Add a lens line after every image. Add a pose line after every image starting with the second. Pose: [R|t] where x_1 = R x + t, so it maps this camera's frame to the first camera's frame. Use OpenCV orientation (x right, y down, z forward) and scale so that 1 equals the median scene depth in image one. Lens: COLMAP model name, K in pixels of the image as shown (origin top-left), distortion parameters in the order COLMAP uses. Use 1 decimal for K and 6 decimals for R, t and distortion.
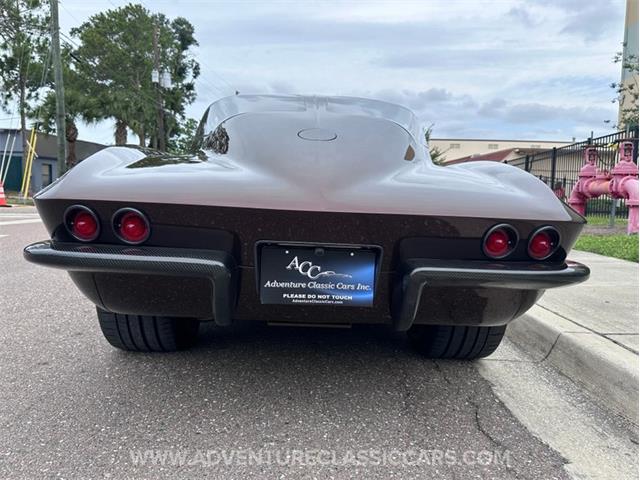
lens RADIAL K [[501.9, 0, 324.3], [0, 501.9, 240.2], [0, 0, 1]] dist [0.031528, -0.040724]
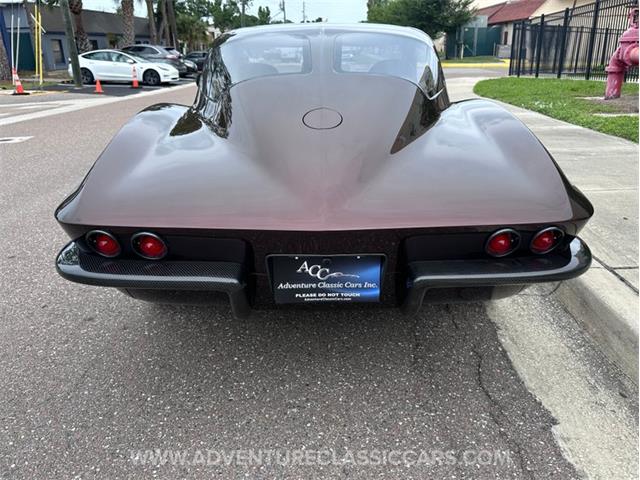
lens RADIAL K [[496.0, 0, 324.2], [0, 496.0, 240.5], [0, 0, 1]] dist [0.087300, -0.136607]
pose [[0.997847, -0.032081, -0.057195, 0.039136], [0.046463, 0.961347, 0.271393, -0.256404], [0.046278, -0.273466, 0.960768, 0.008219]]
